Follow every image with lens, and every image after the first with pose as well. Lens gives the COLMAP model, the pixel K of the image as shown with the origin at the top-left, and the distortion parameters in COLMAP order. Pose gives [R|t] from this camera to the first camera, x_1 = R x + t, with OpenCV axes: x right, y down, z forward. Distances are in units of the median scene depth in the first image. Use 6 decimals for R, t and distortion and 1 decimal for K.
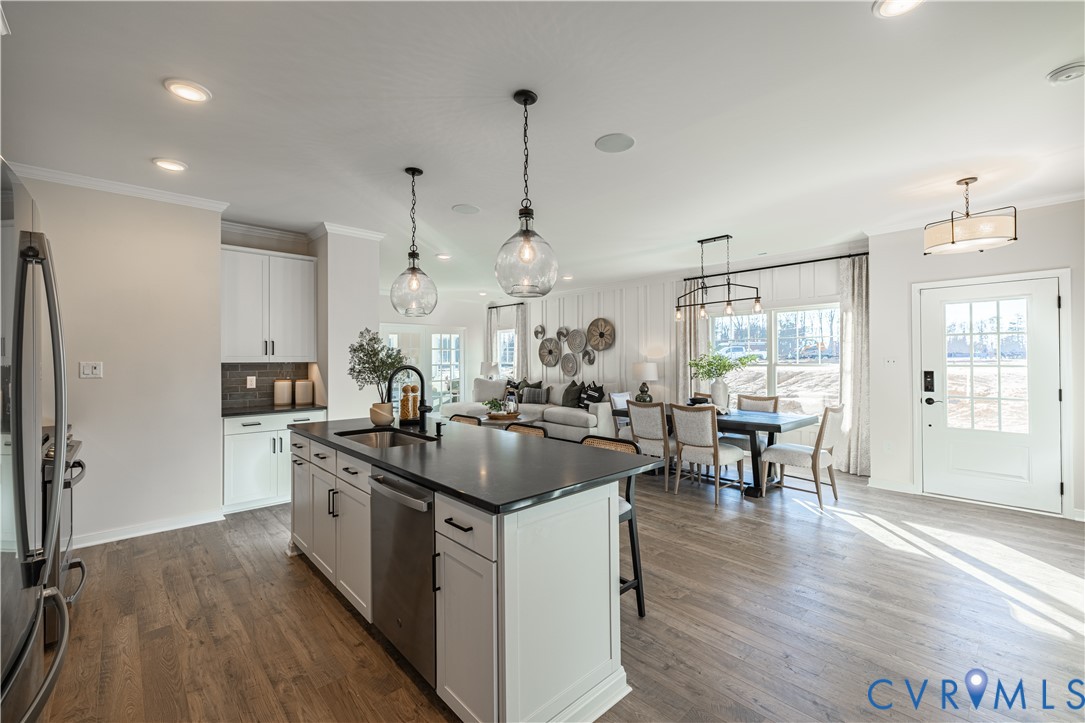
lens RADIAL K [[454.2, 0, 541.5], [0, 454.2, 356.1], [0, 0, 1]] dist [0.000978, -0.000261]
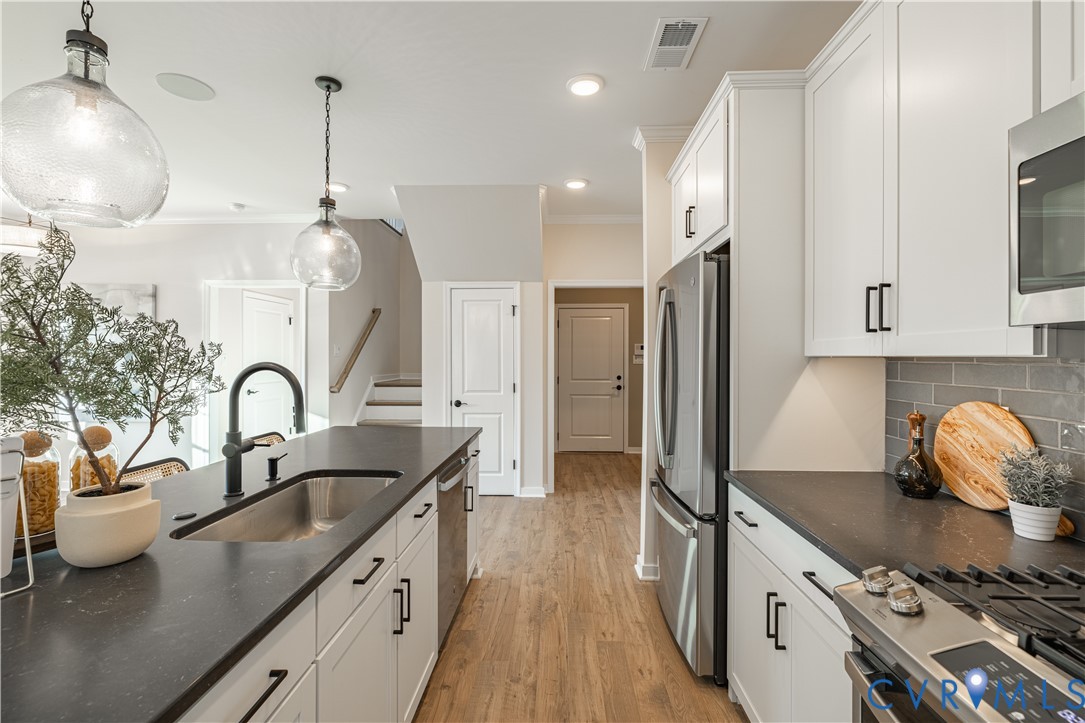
lens RADIAL K [[478.6, 0, 541.5], [0, 478.6, 357.2], [0, 0, 1]] dist [-0.005486, 0.000425]
pose [[-0.706987, 0.001696, 0.707225, -0.793590], [-0.004938, 0.999961, -0.007334, 0.013403], [-0.707210, -0.008677, -0.706951, 1.029863]]
